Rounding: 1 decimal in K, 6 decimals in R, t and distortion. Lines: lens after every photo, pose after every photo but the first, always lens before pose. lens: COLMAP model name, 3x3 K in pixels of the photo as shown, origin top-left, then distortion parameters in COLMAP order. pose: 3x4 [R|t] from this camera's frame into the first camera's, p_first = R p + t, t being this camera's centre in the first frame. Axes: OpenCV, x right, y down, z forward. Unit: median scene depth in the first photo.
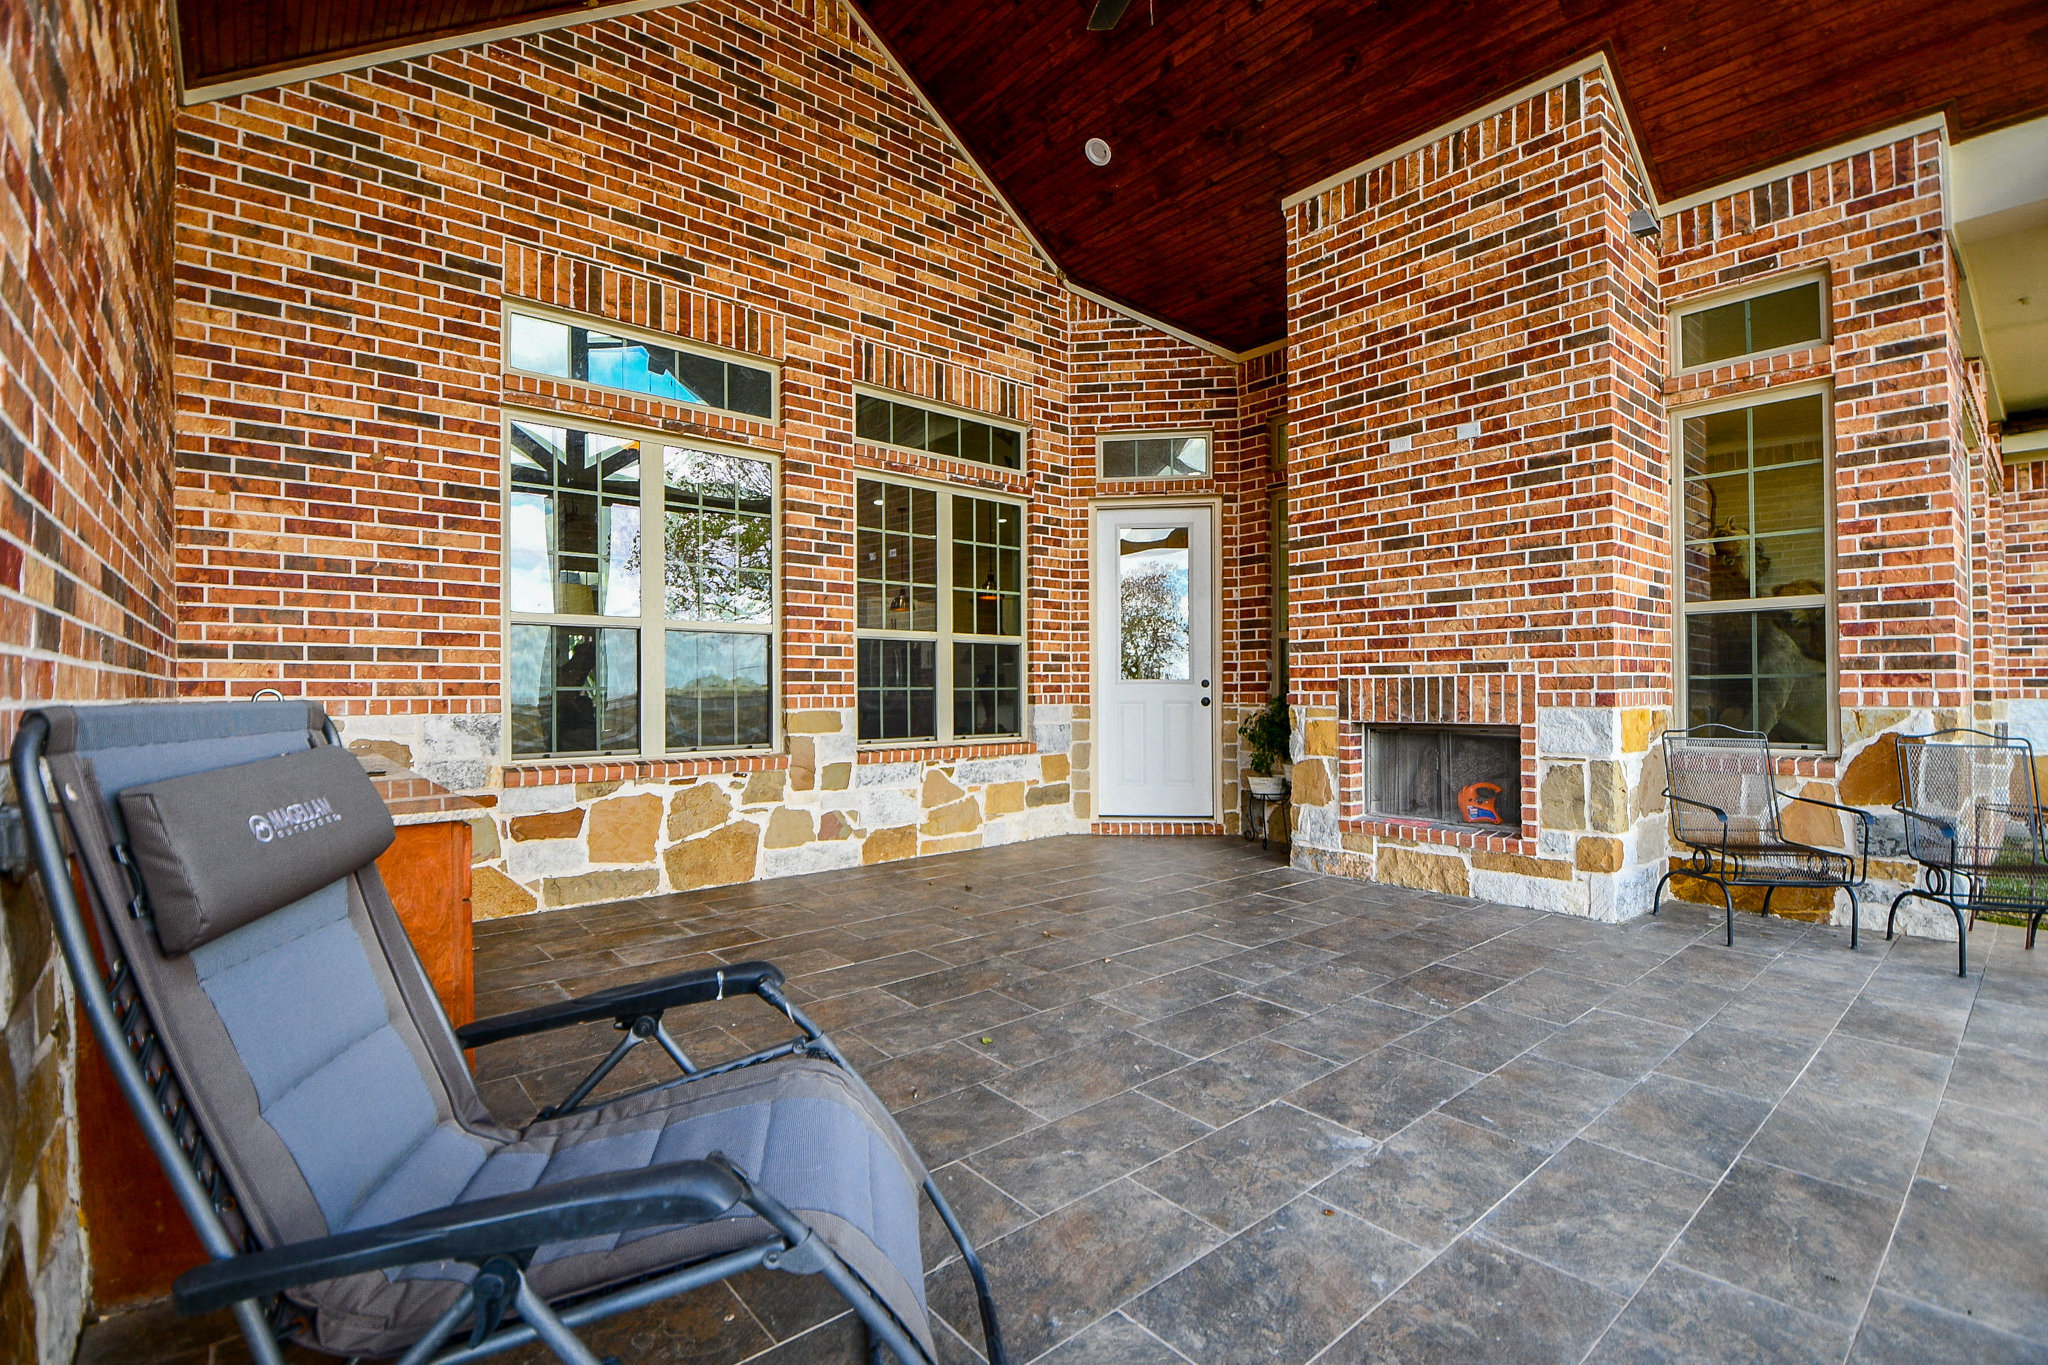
lens RADIAL K [[902.2, 0, 1011.6], [0, 902.2, 683.9], [0, 0, 1]] dist [0.016592, -0.009689]
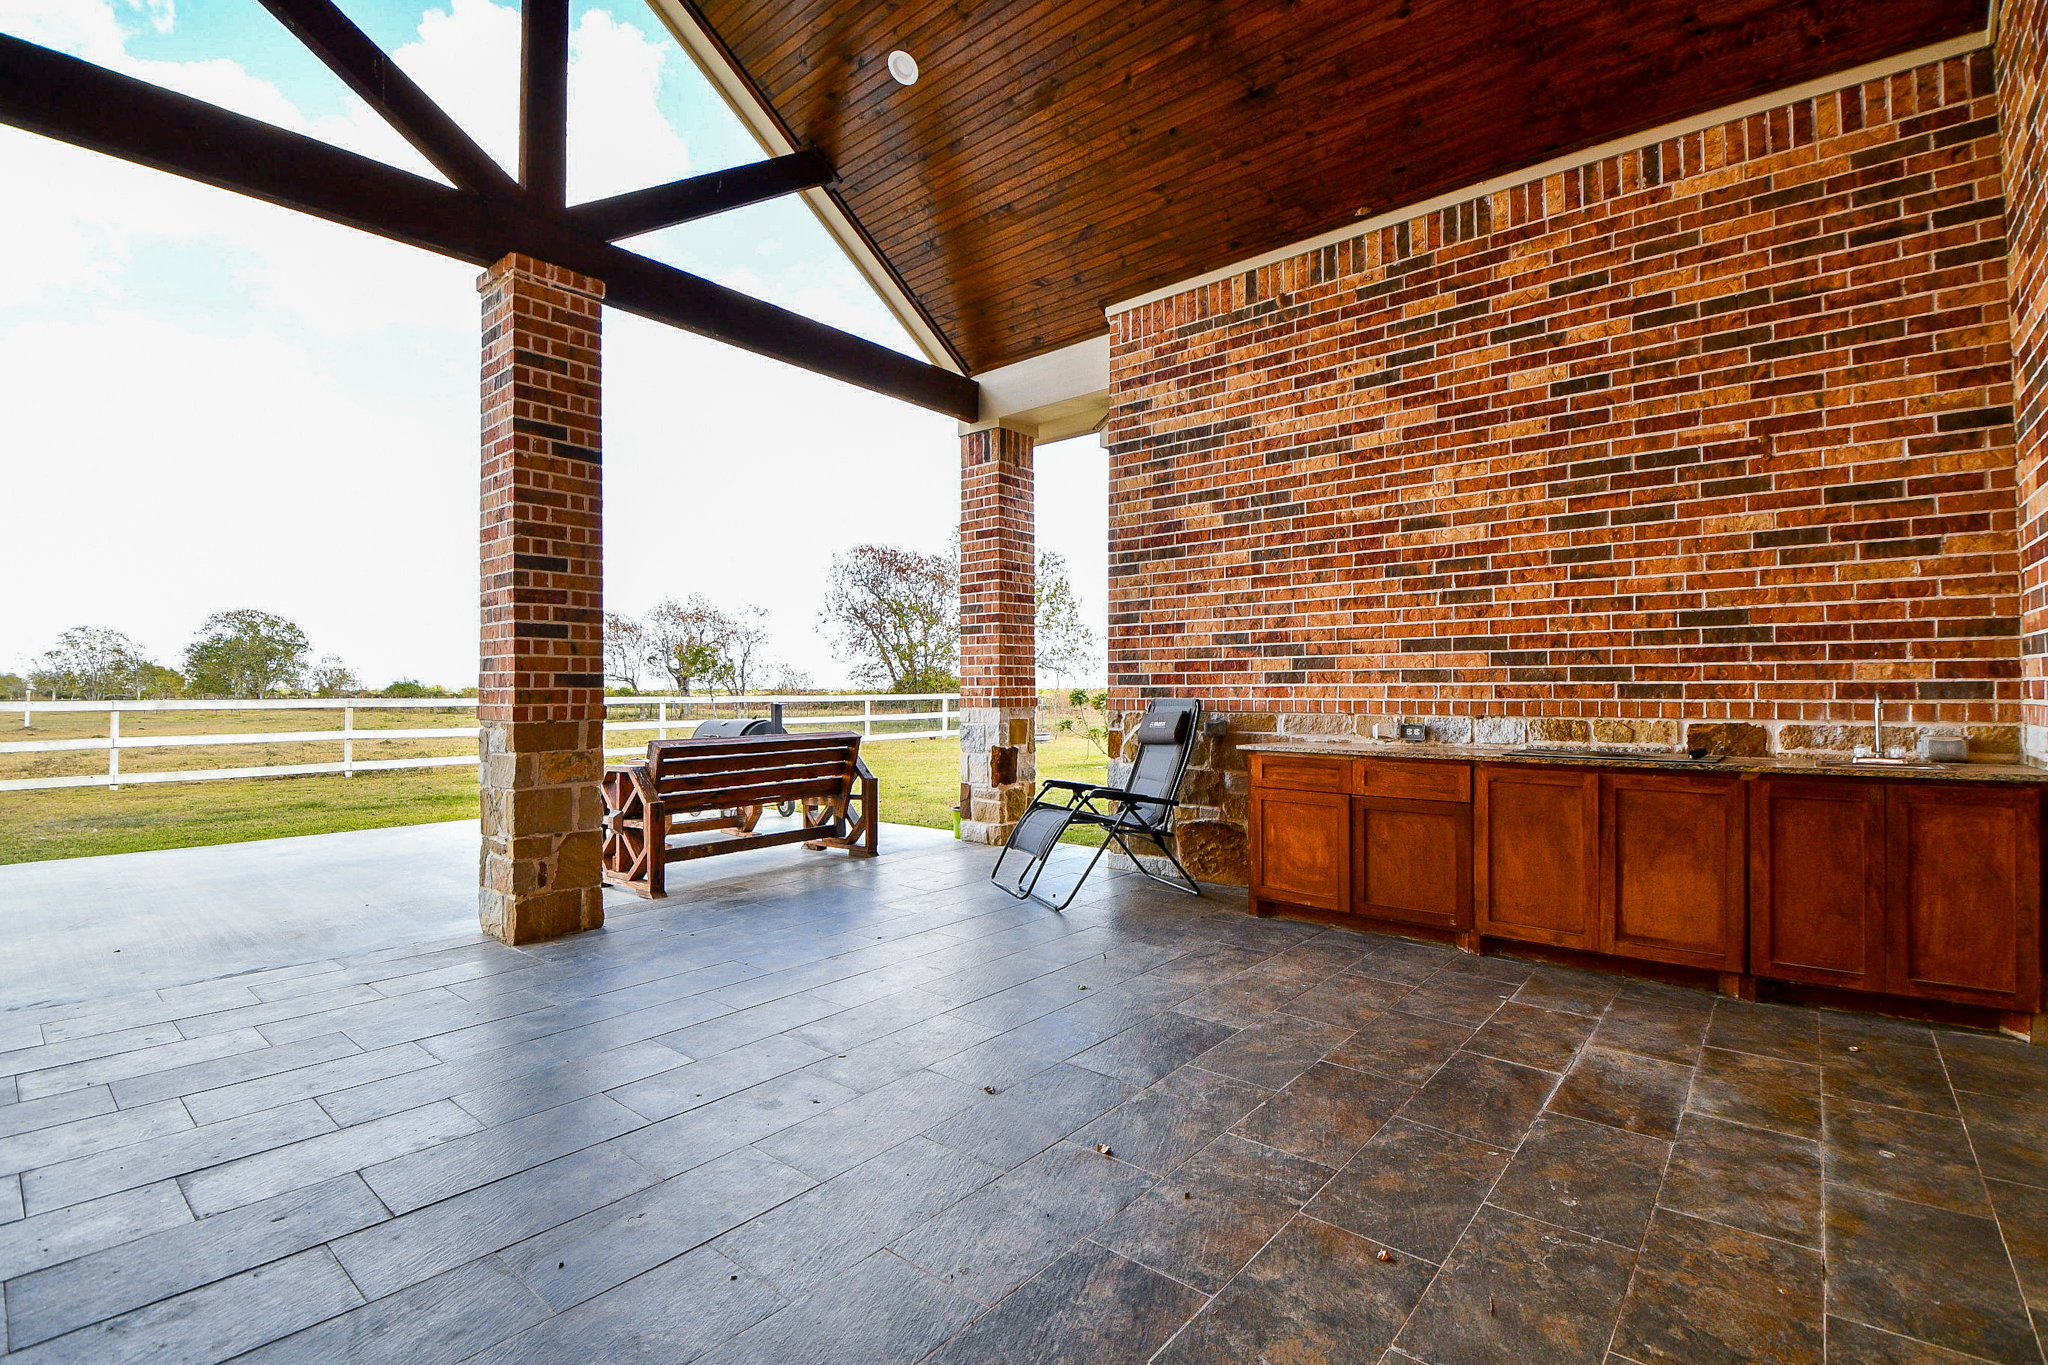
lens RADIAL K [[902.2, 0, 1025.1], [0, 902.2, 687.6], [0, 0, 1]] dist [0.016592, -0.009689]
pose [[-0.984819, 0.009269, -0.173337, 0.188109], [0.010546, 0.999924, -0.006450, -0.001326], [0.173264, -0.008180, -0.984842, 1.610199]]
